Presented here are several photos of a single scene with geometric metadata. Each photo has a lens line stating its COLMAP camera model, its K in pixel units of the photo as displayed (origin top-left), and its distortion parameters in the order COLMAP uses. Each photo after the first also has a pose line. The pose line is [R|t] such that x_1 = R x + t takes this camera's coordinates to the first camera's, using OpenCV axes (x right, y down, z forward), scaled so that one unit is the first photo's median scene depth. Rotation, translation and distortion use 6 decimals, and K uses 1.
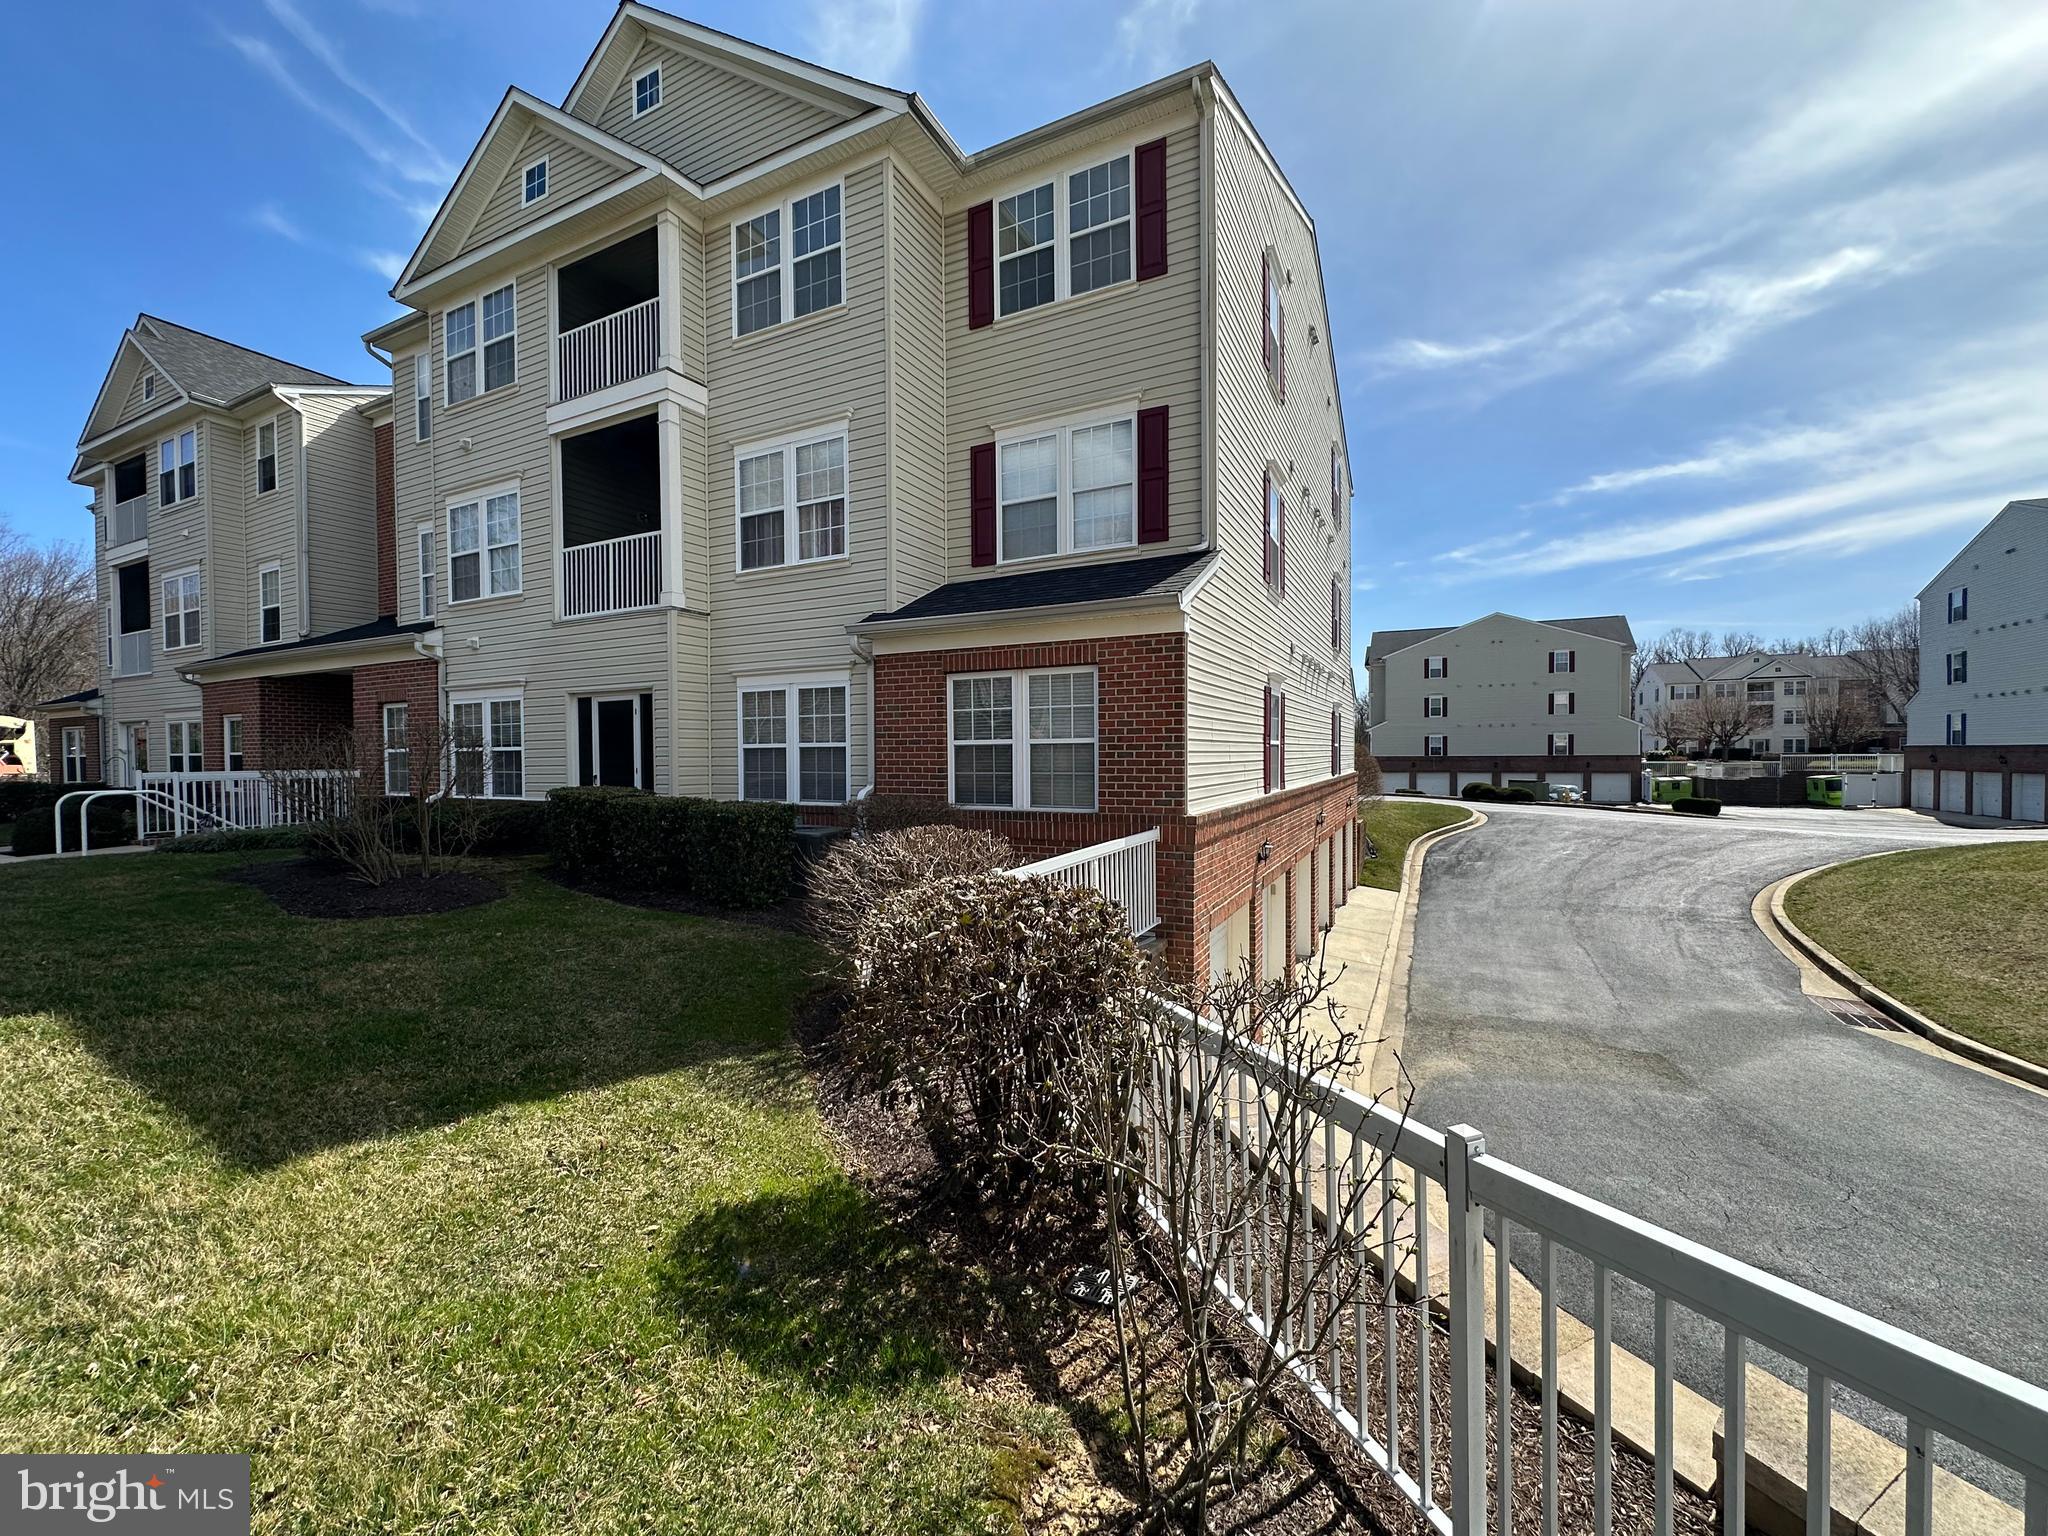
lens RADIAL K [[820.4, 0, 1024.0], [0, 820.4, 768.0], [0, 0, 1]] dist [-0.004013, -0.000041]
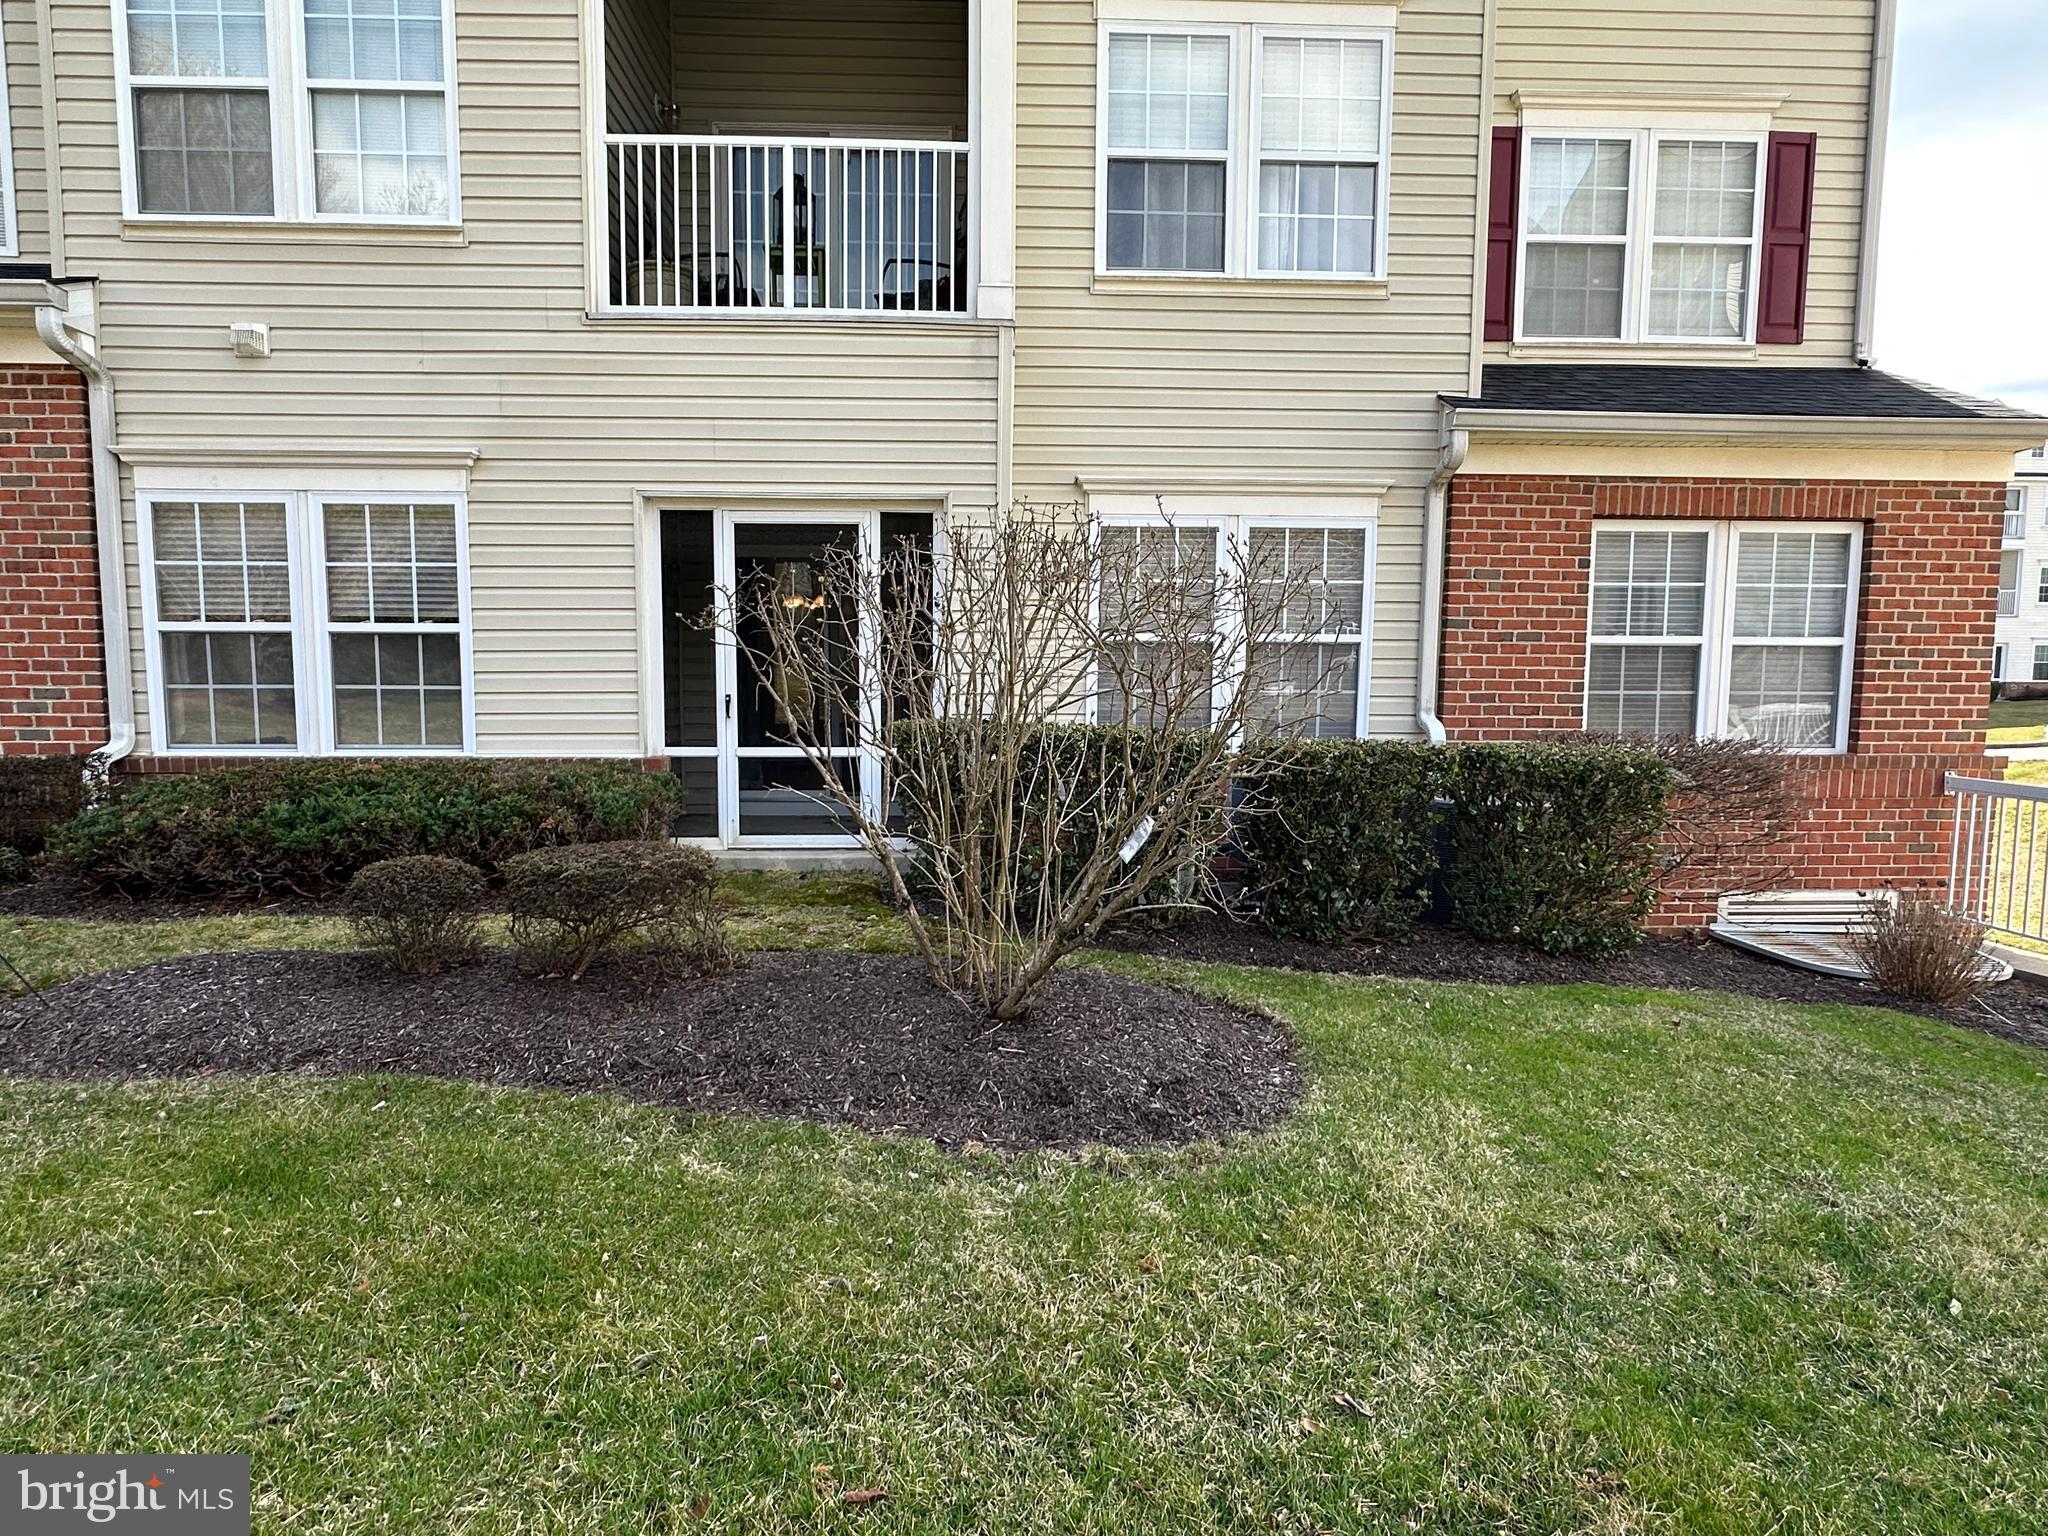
lens RADIAL K [[1014.1, 0, 1024.3], [0, 1014.1, 739.5], [0, 0, 1]] dist [-0.001363, 0.000112]
pose [[0.878170, -0.026326, 0.477624, -0.692199], [-0.006866, 0.997688, 0.067616, -0.004961], [-0.478300, -0.062658, 0.875959, 0.489723]]
